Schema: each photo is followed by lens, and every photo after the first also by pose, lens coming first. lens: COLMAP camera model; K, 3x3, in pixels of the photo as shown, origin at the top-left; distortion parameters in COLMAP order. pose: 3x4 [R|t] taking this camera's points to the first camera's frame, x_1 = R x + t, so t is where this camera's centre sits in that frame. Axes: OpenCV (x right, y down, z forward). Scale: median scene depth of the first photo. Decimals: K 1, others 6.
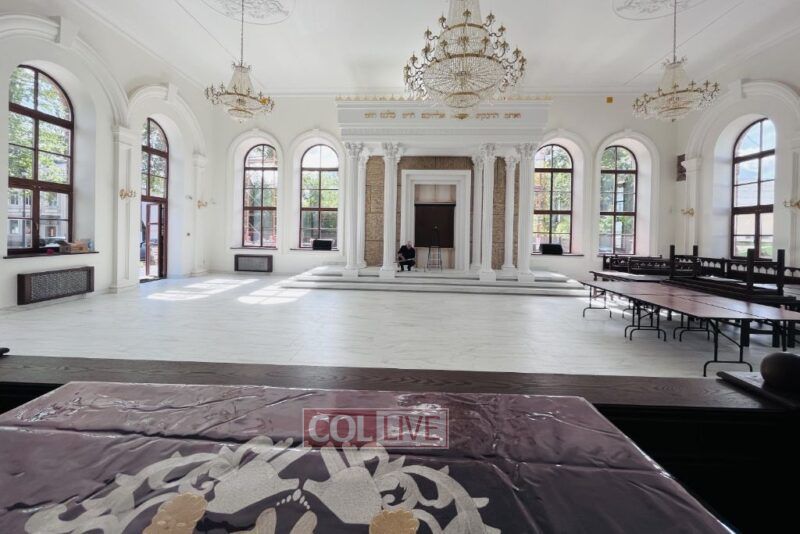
lens RADIAL K [[327.8, 0, 398.2], [0, 327.8, 243.9], [0, 0, 1]] dist [-0.003271, -0.000070]
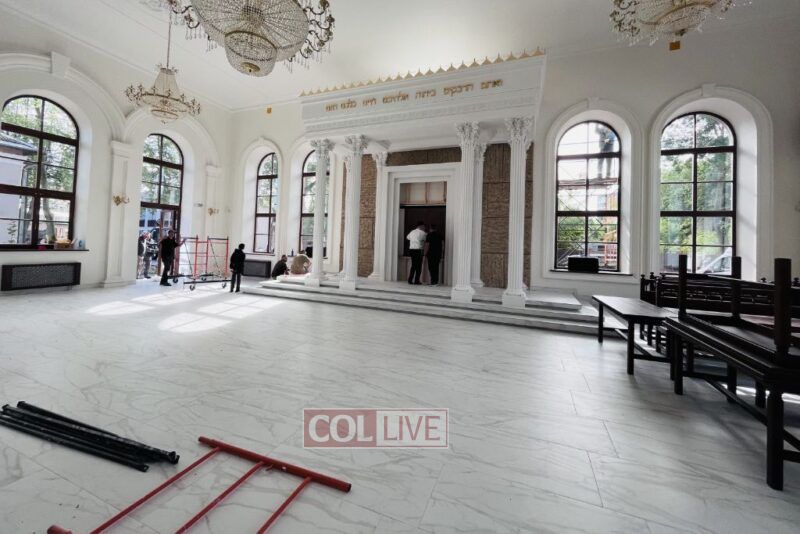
lens RADIAL K [[327.8, 0, 398.2], [0, 327.8, 243.9], [0, 0, 1]] dist [-0.003271, -0.000070]
pose [[0.942329, 0.013932, -0.334399, 0.397444], [-0.028508, 0.998843, -0.038722, 0.012834], [0.333472, 0.046022, 0.941636, 0.227992]]
